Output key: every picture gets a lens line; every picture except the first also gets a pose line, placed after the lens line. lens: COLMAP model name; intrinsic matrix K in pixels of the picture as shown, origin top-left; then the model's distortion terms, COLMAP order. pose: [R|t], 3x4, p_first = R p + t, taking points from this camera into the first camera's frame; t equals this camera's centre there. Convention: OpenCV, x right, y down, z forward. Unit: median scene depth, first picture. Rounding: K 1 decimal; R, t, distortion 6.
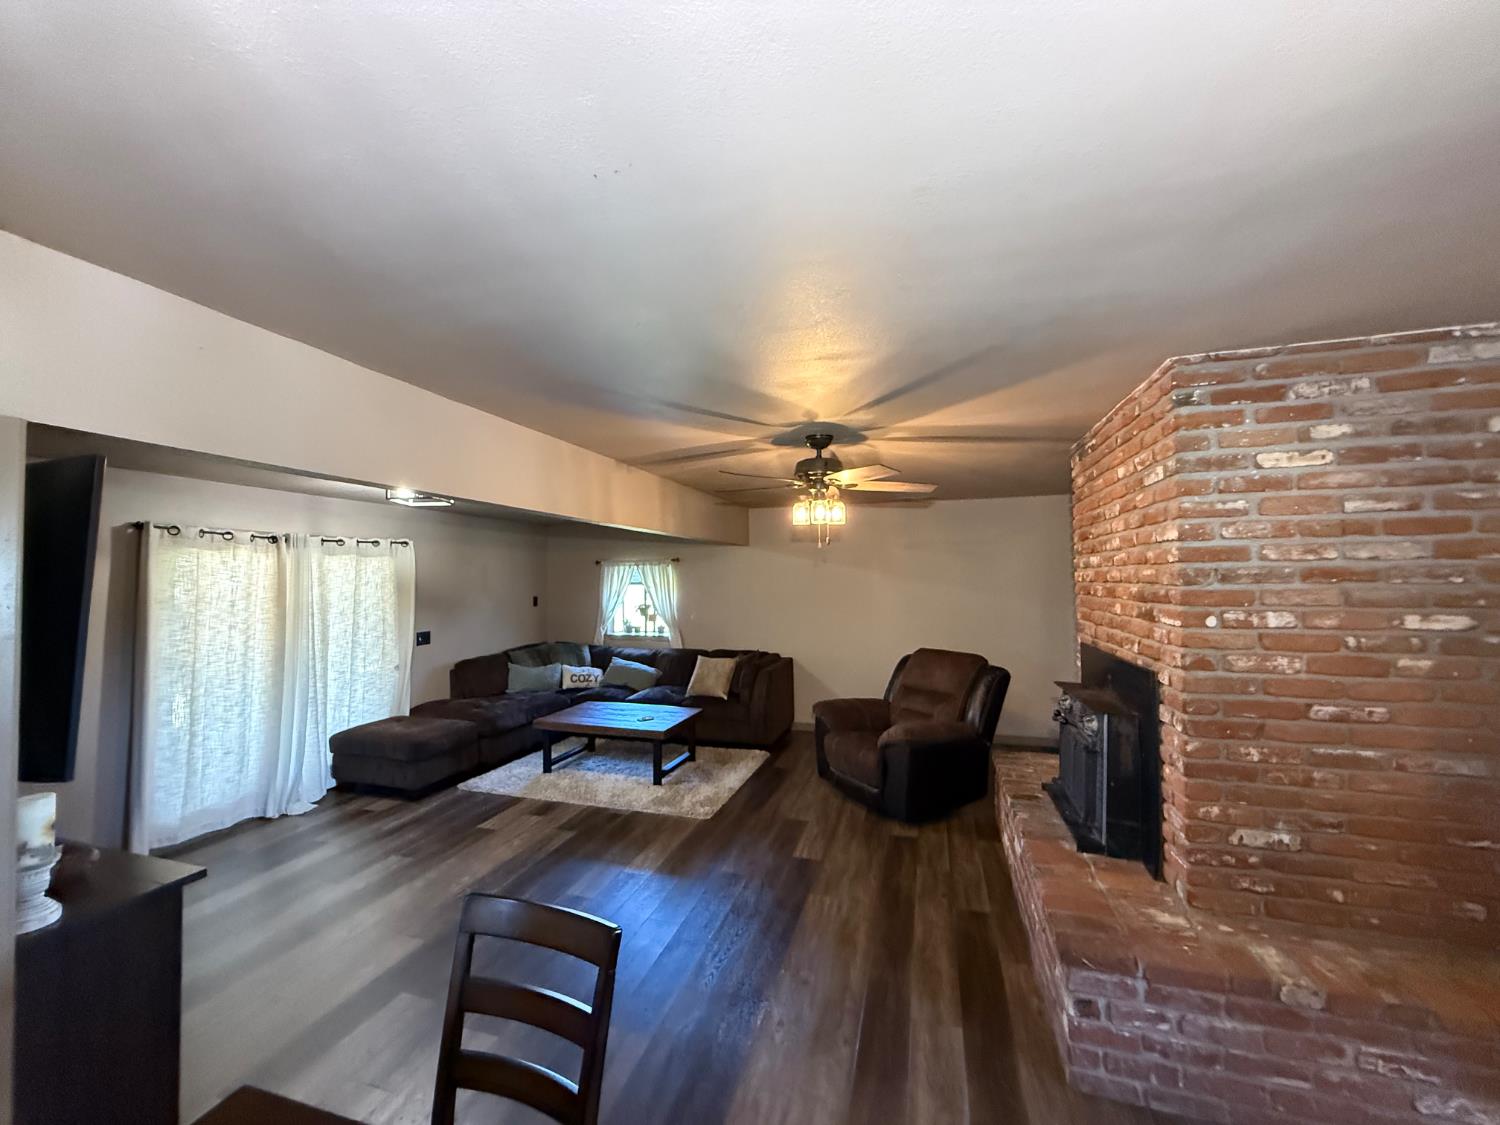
lens RADIAL K [[597.5, 0, 737.1], [0, 597.5, 556.9], [0, 0, 1]] dist [-0.001197, 0.000142]
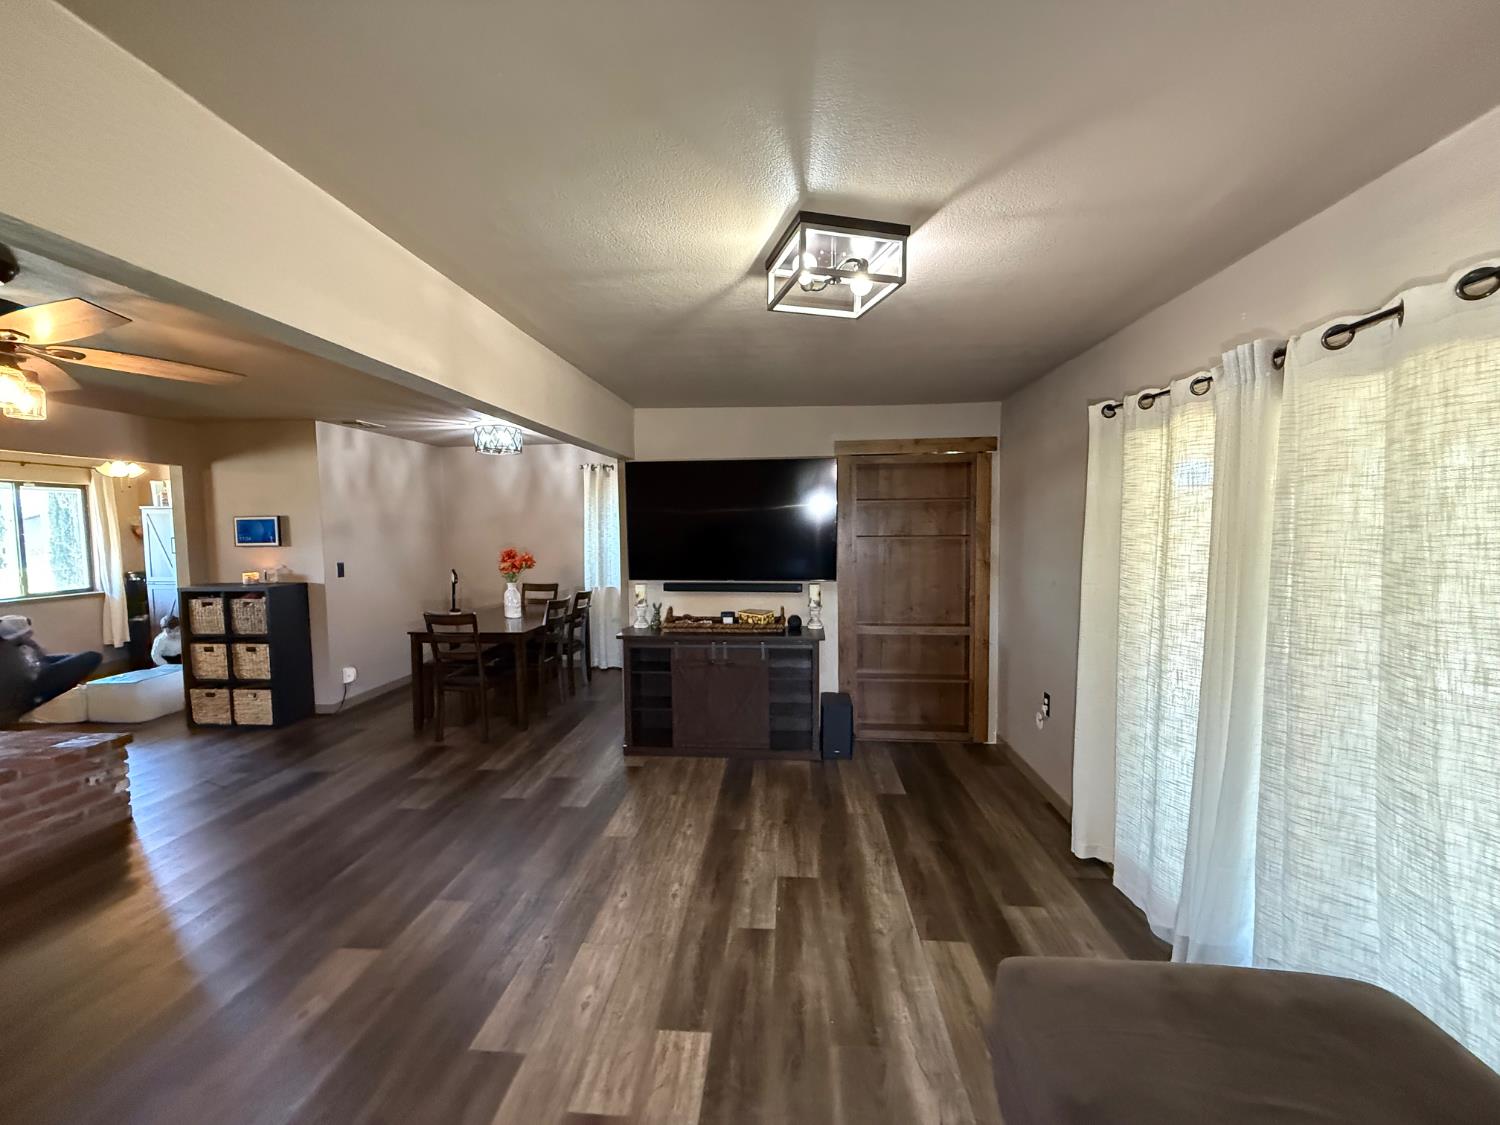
lens RADIAL K [[597.5, 0, 742.4], [0, 597.5, 562.3], [0, 0, 1]] dist [-0.001197, 0.000142]
pose [[-0.977422, 0.032672, -0.208755, -0.362968], [0.028490, 0.999329, 0.023009, 0.085002], [0.209367, 0.016542, -0.977697, 1.384572]]
